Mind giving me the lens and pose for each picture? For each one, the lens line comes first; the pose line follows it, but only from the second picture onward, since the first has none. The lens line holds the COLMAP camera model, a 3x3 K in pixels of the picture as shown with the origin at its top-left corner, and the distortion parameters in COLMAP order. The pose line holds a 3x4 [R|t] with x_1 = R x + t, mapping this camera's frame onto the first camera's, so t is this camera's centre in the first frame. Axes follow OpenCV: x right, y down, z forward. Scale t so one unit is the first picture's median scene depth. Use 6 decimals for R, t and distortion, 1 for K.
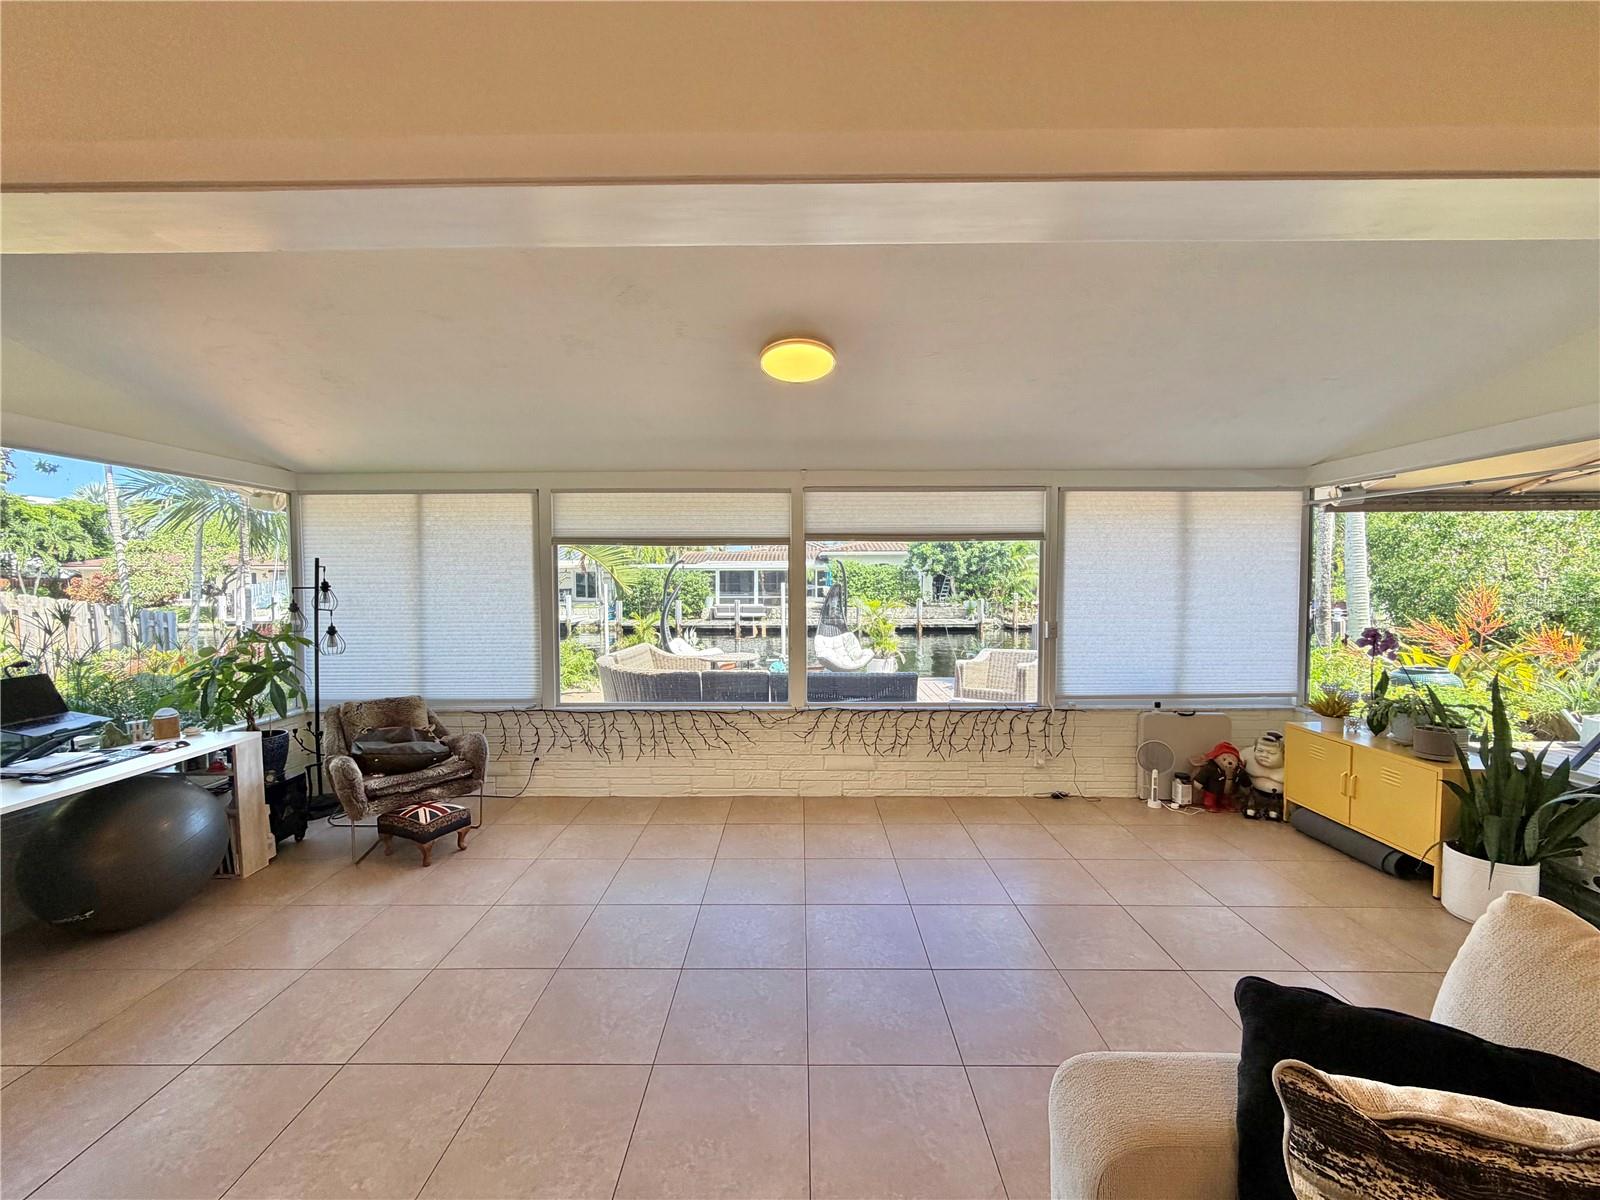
lens RADIAL K [[635.9, 0, 795.5], [0, 635.9, 599.7], [0, 0, 1]] dist [0.001148, 0.000036]
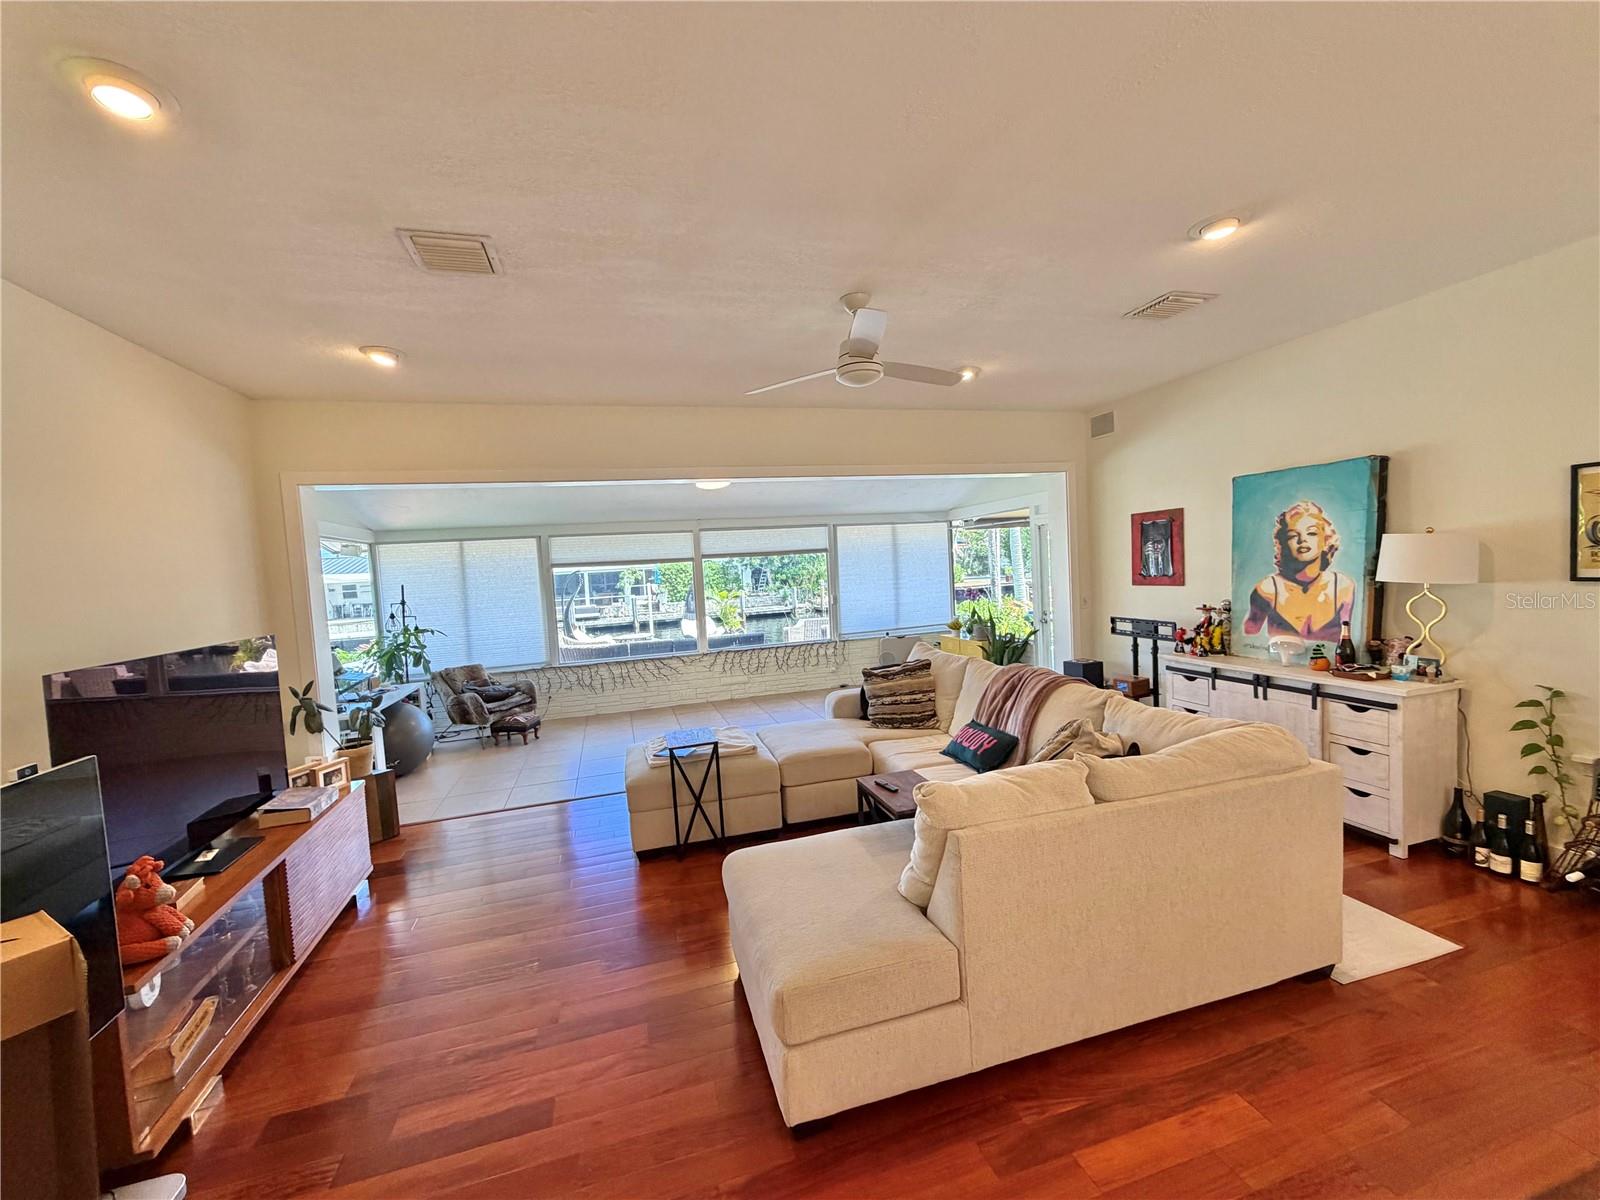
lens RADIAL K [[635.9, 0, 795.5], [0, 635.9, 599.7], [0, 0, 1]] dist [0.001148, 0.000036]
pose [[0.956749, -0.065911, 0.283348, -0.247804], [0.063330, 0.997825, 0.018268, 0.005664], [-0.283936, 0.000467, 0.958843, -0.789212]]
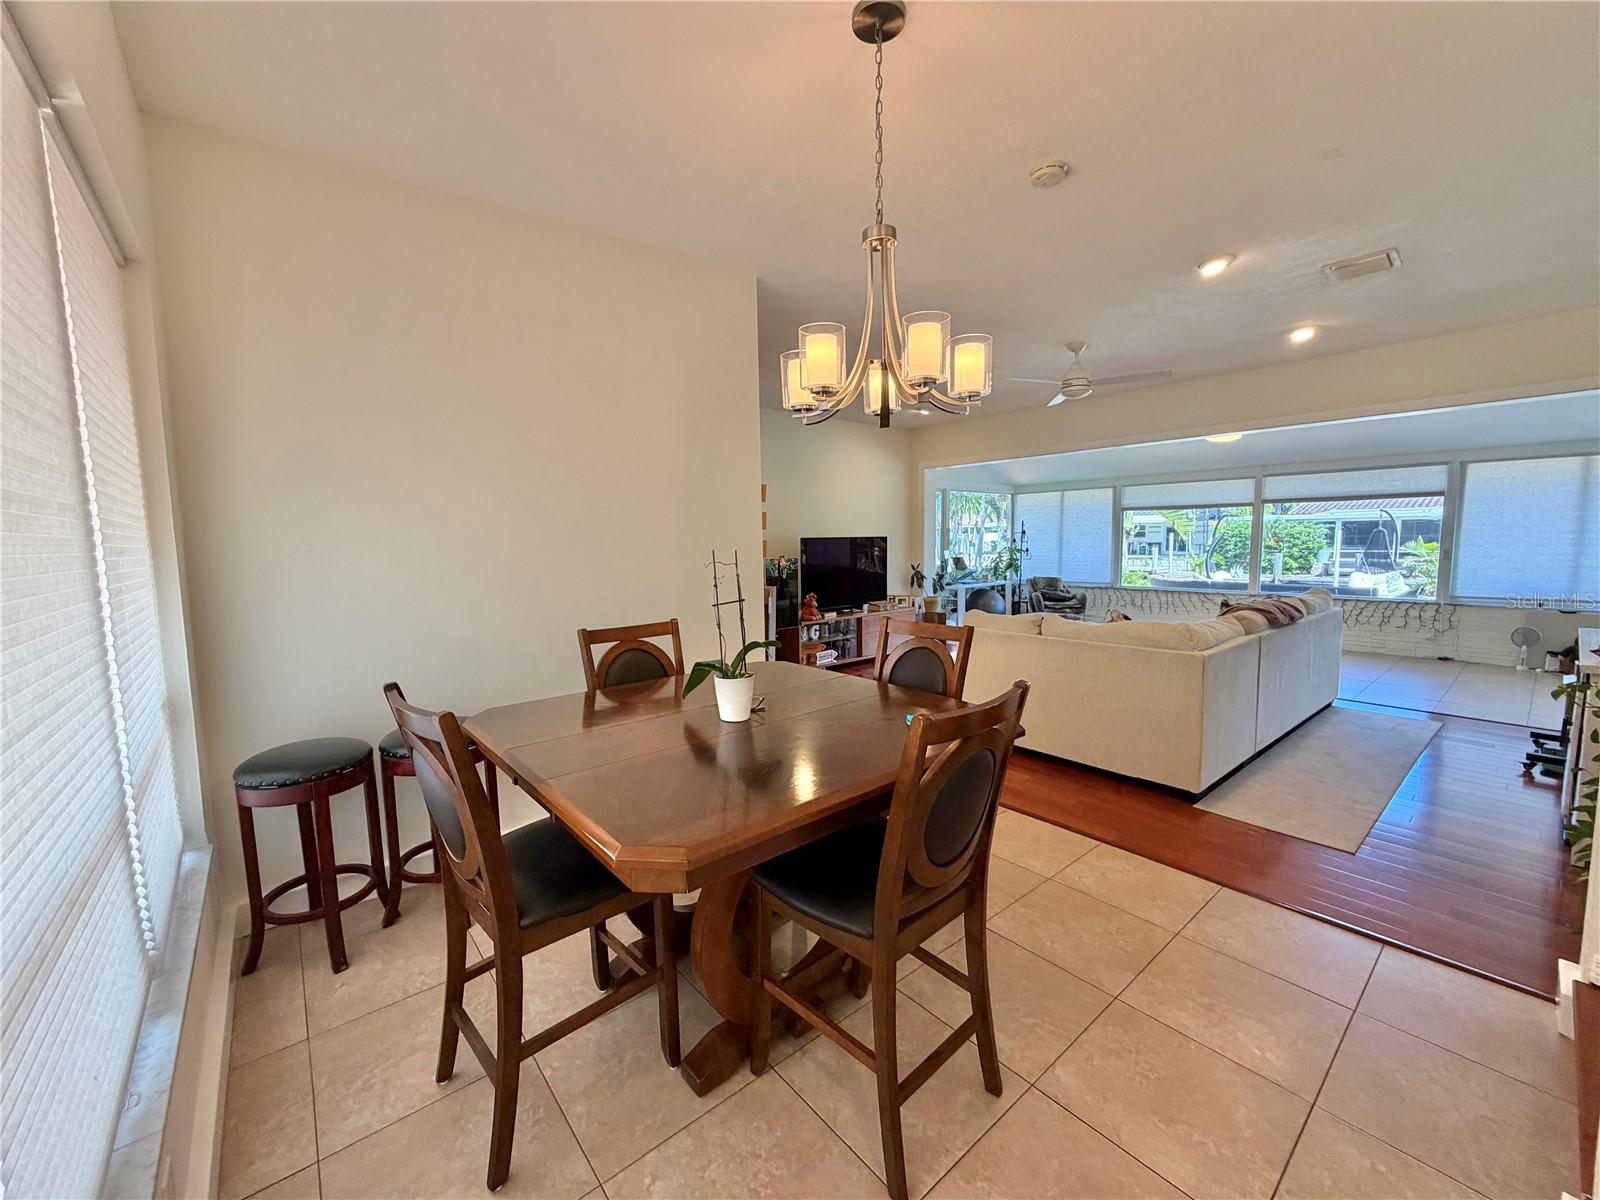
lens RADIAL K [[635.9, 0, 795.5], [0, 635.9, 599.7], [0, 0, 1]] dist [0.001148, 0.000036]
pose [[0.647141, 0.066986, -0.759422, 0.560475], [-0.014790, 0.997048, 0.075343, 0.066135], [0.762227, -0.037525, 0.646221, -1.246710]]
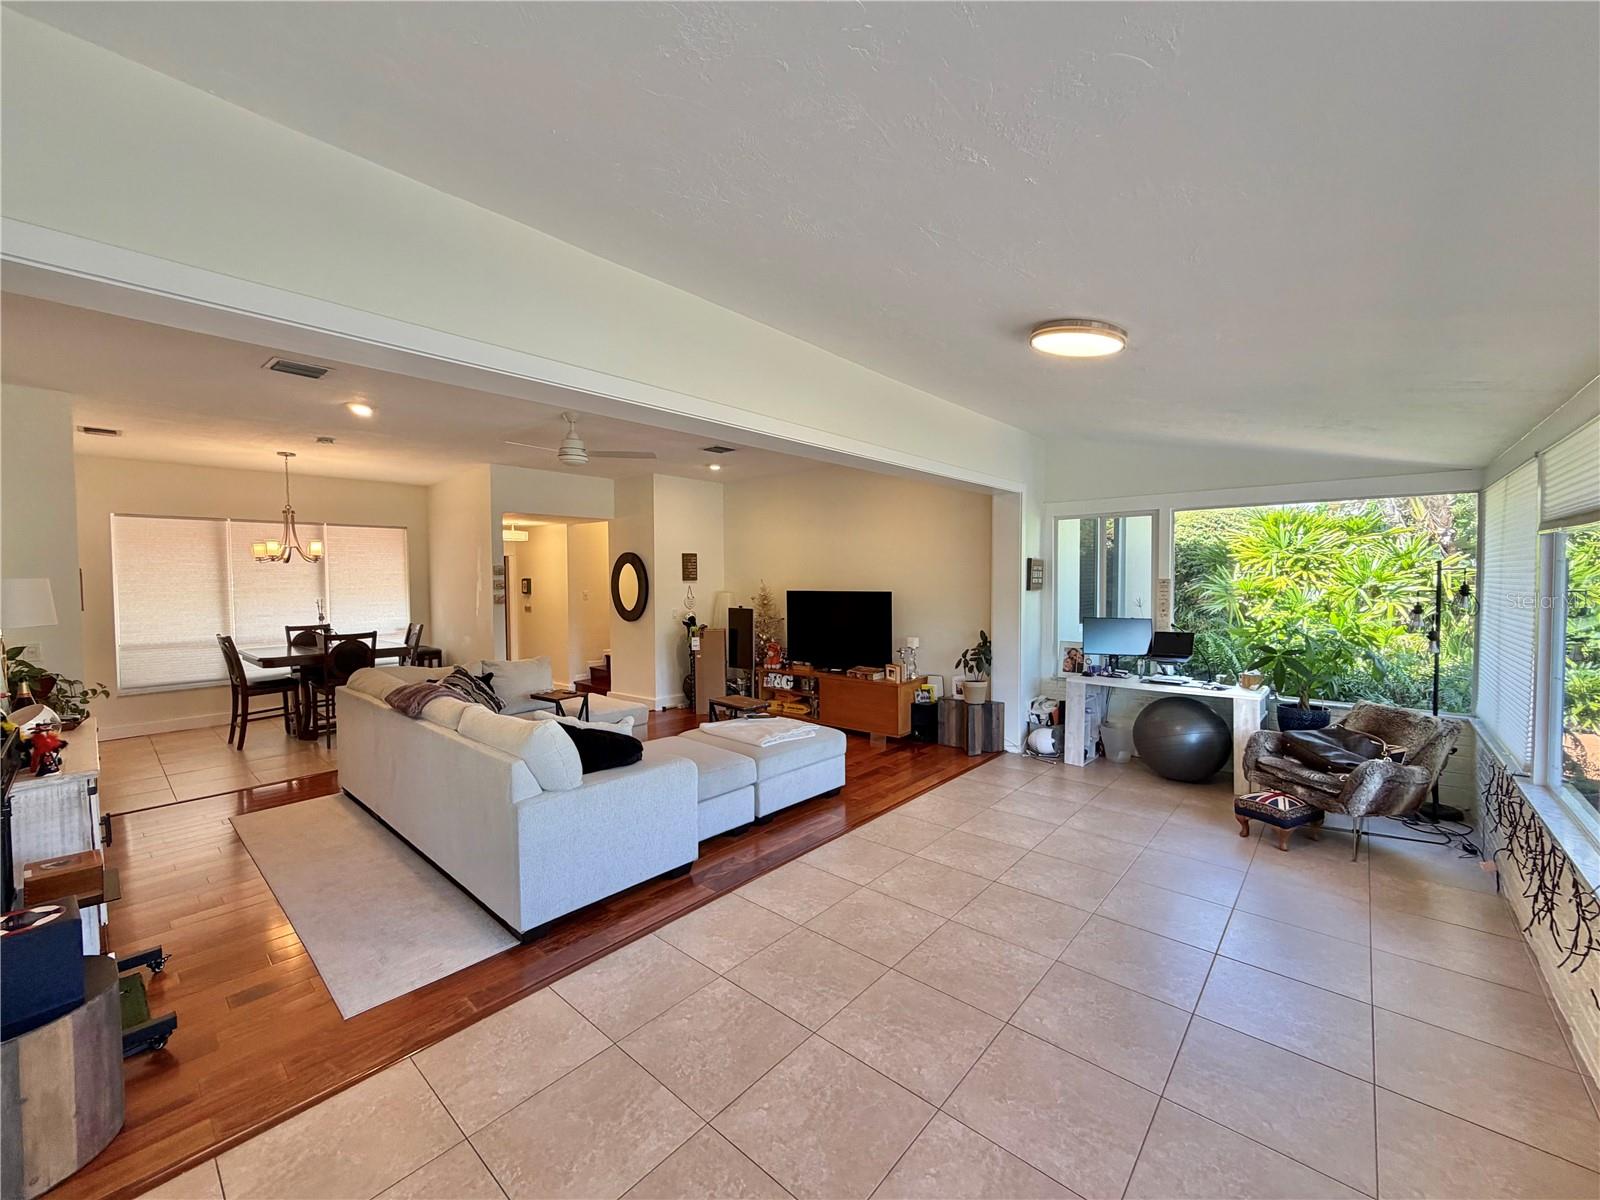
lens RADIAL K [[635.9, 0, 795.5], [0, 635.9, 599.7], [0, 0, 1]] dist [0.001148, 0.000036]
pose [[-0.655929, 0.035619, -0.753982, 0.605641], [-0.016998, 0.997936, 0.061931, -0.046619], [0.754631, 0.053438, -0.653970, 0.858640]]
